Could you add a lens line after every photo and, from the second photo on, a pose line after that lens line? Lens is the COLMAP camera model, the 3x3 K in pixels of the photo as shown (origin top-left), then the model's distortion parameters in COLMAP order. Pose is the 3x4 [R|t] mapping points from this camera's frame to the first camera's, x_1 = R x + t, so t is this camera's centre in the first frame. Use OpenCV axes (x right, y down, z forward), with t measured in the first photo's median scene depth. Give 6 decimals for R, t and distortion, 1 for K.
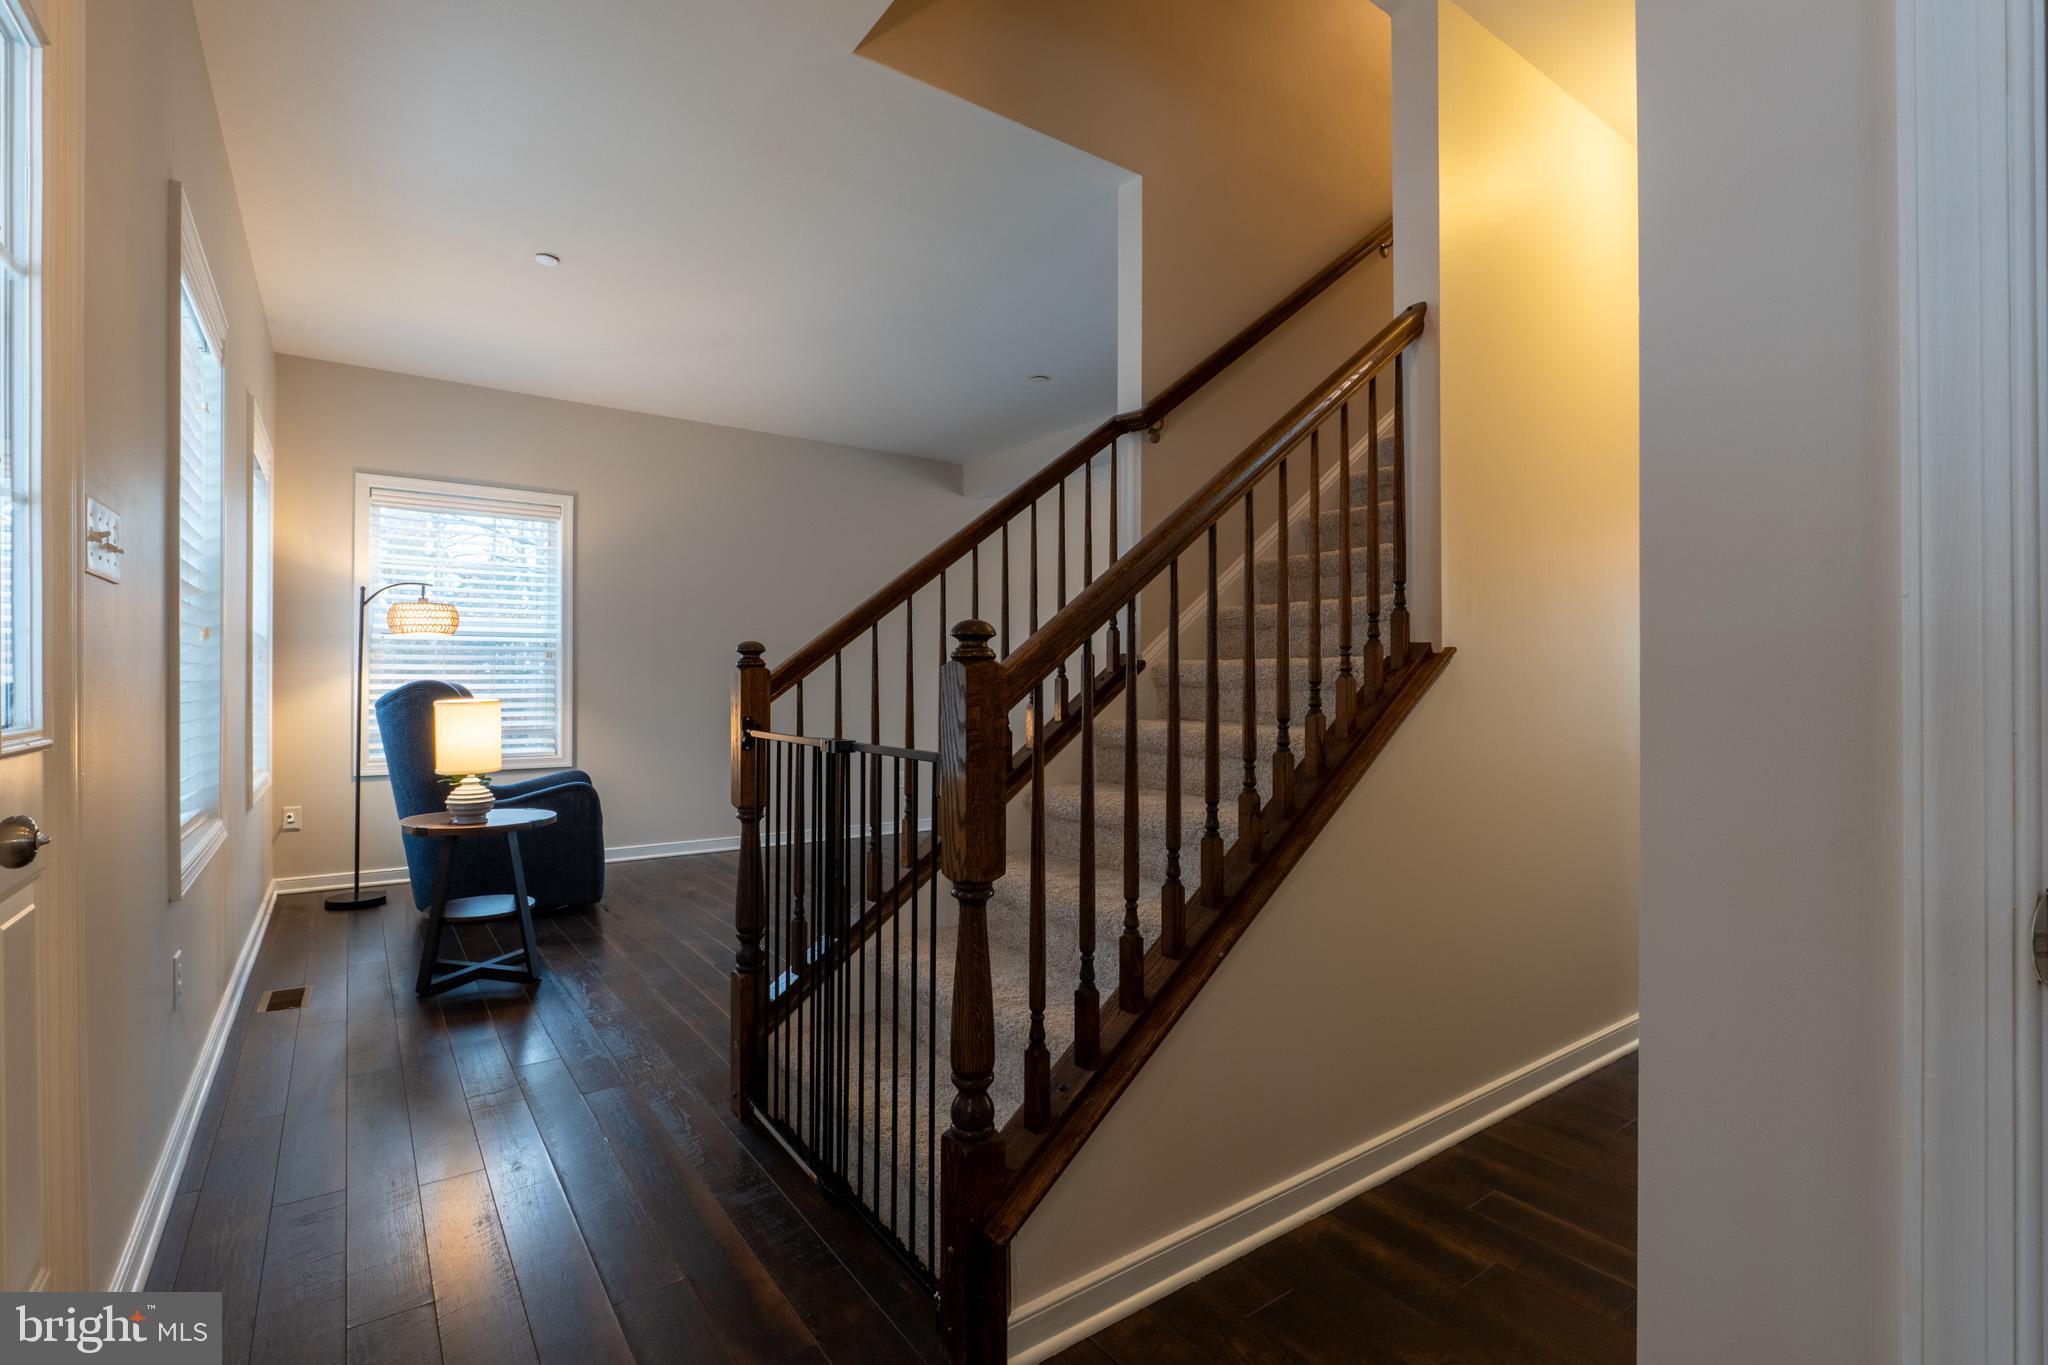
lens RADIAL K [[958.5, 0, 1010.8], [0, 958.5, 683.5], [0, 0, 1]] dist [-0.008626, -0.000170]
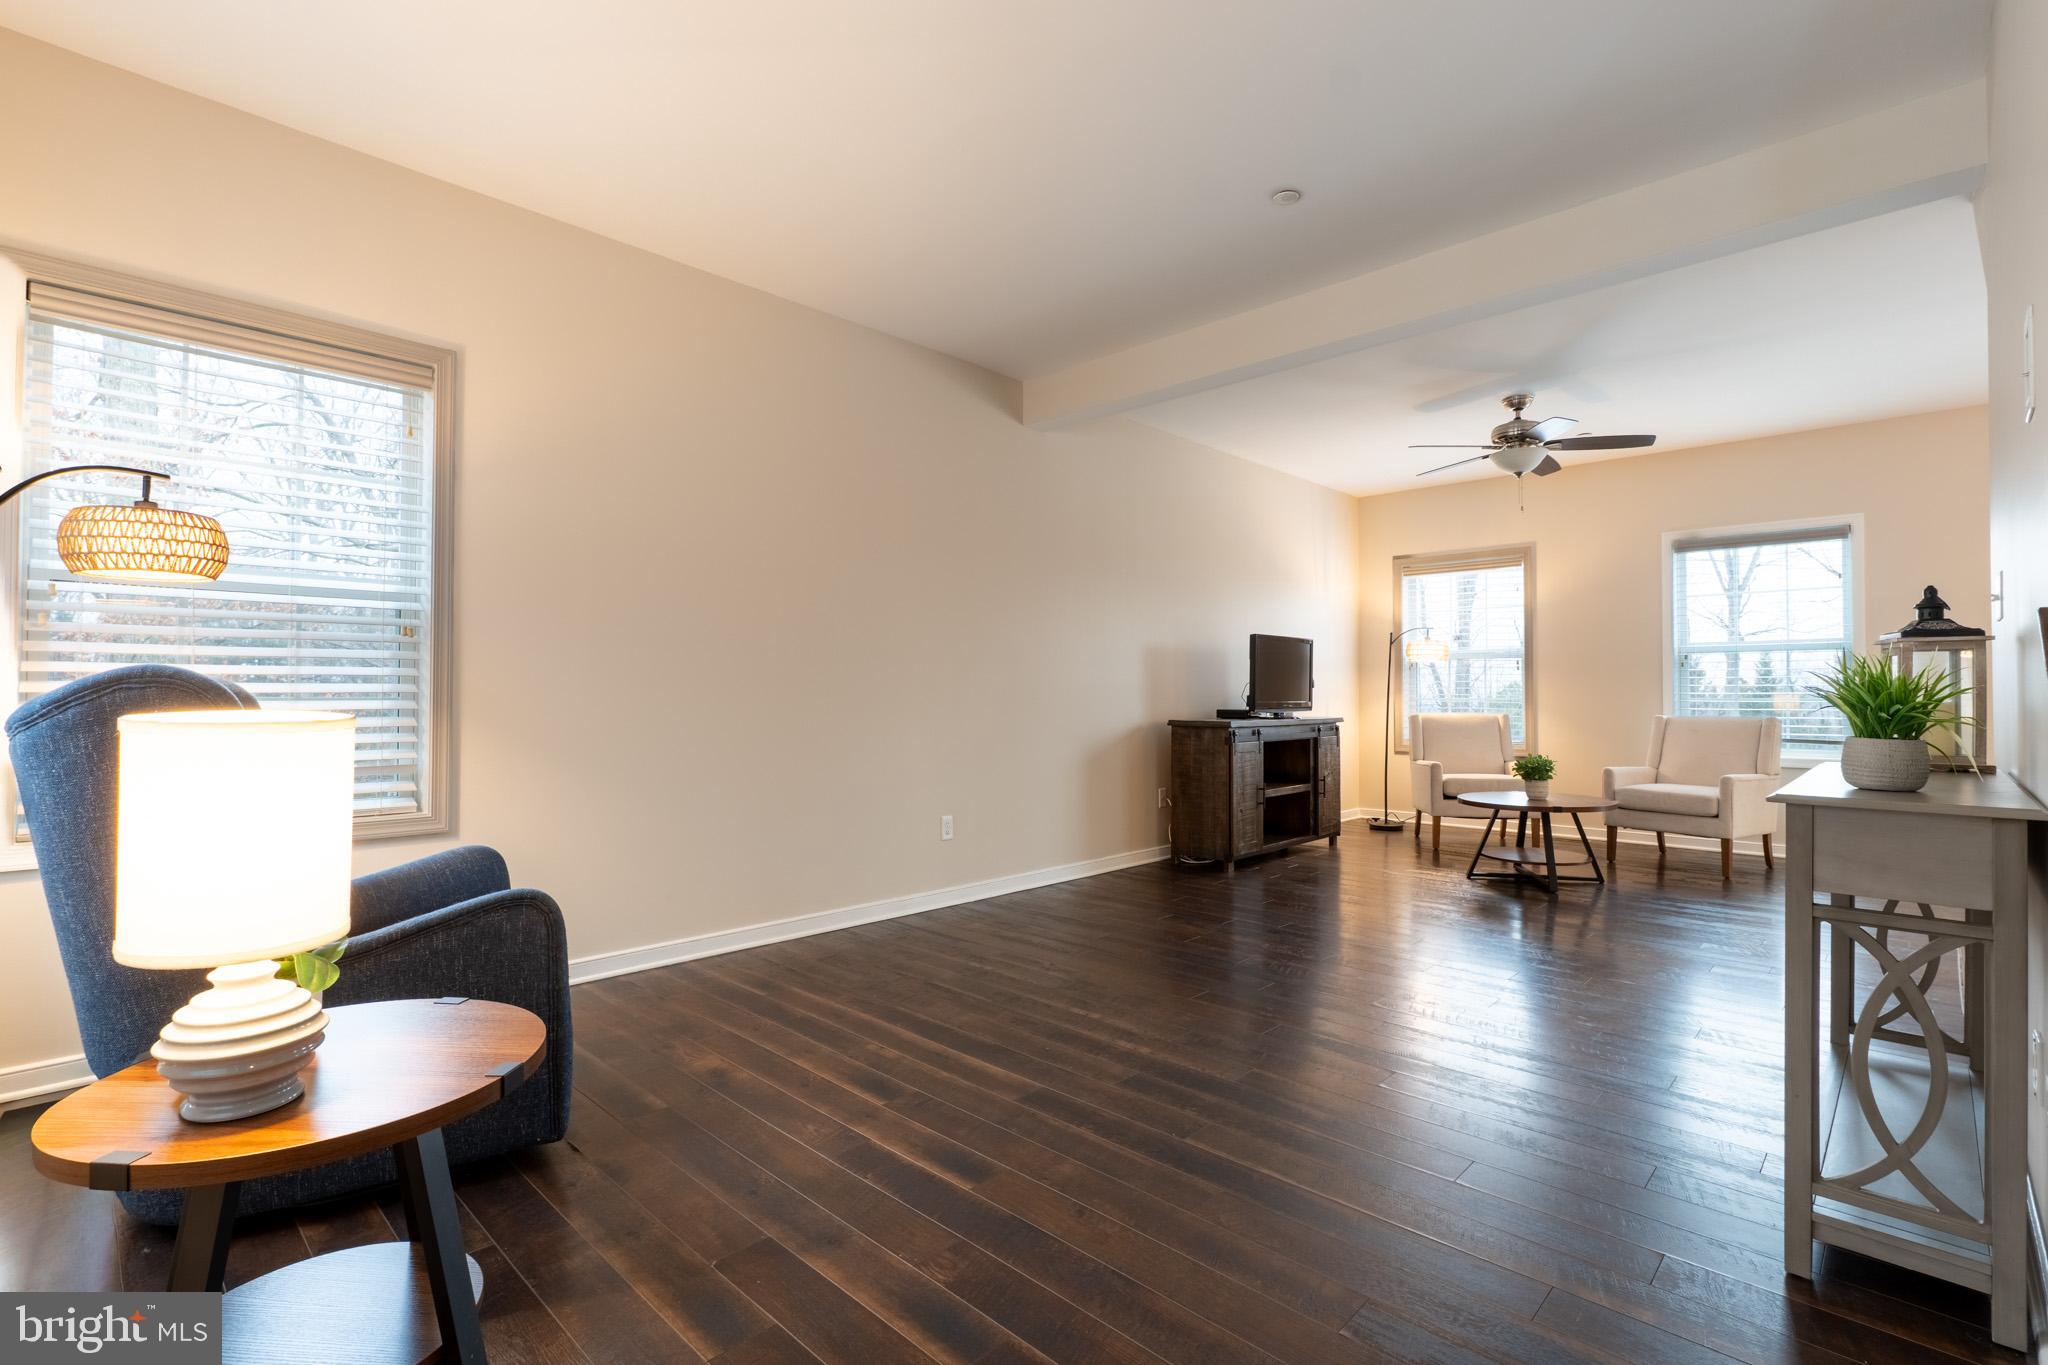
lens RADIAL K [[958.5, 0, 1007.6], [0, 958.5, 681.7], [0, 0, 1]] dist [-0.008626, -0.000170]
pose [[0.984747, -0.000219, 0.173991, -0.332618], [0.002380, 0.999923, -0.012211, 0.009458], [-0.173974, 0.012439, 0.984672, 0.556010]]
